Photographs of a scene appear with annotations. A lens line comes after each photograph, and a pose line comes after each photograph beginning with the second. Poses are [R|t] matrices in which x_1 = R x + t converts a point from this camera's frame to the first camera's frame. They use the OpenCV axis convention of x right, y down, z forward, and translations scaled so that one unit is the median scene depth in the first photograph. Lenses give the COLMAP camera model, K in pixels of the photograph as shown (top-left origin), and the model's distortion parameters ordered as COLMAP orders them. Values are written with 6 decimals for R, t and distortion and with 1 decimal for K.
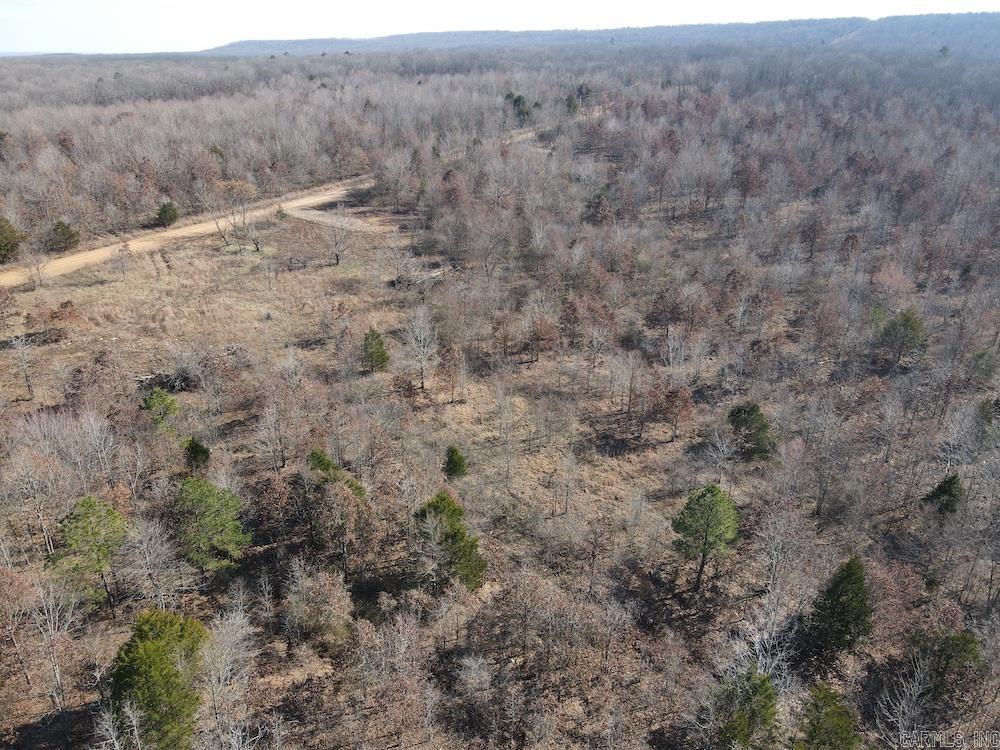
lens RADIAL K [[736.4, 0, 495.3], [0, 736.4, 376.6], [0, 0, 1]] dist [0.006942, 0.010222]
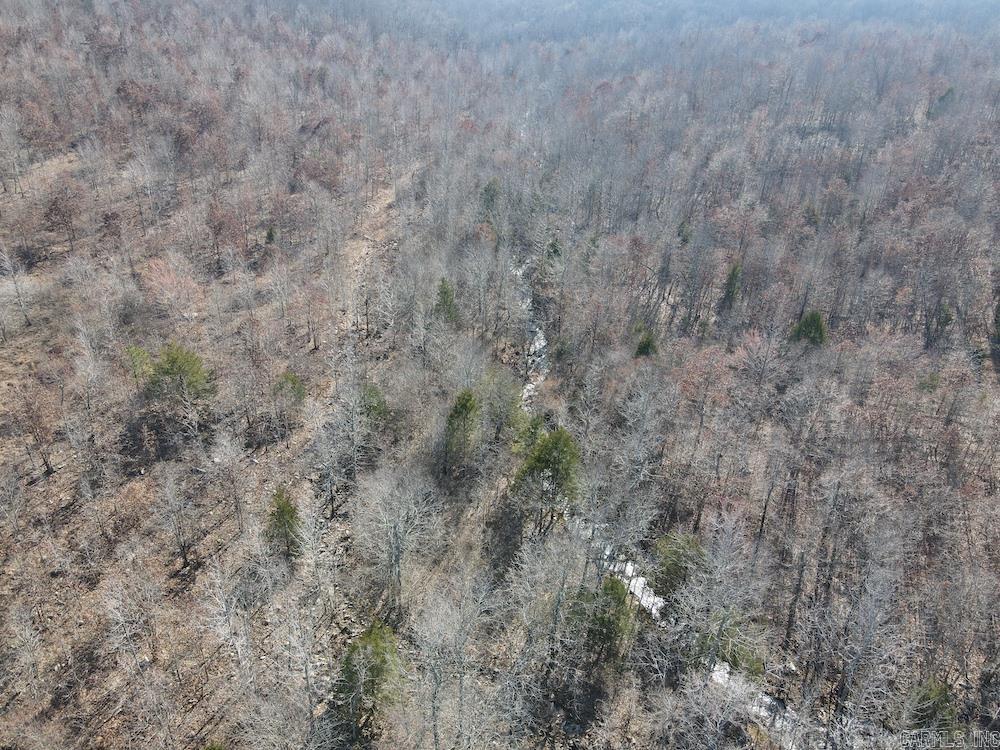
lens RADIAL K [[736.4, 0, 498.9], [0, 736.4, 371.3], [0, 0, 1]] dist [0.006942, 0.010222]
pose [[0.718448, -0.310620, 0.622373, 0.185700], [0.244122, 0.950437, 0.192546, -0.066058], [-0.651335, 0.013600, 0.758668, 0.156973]]
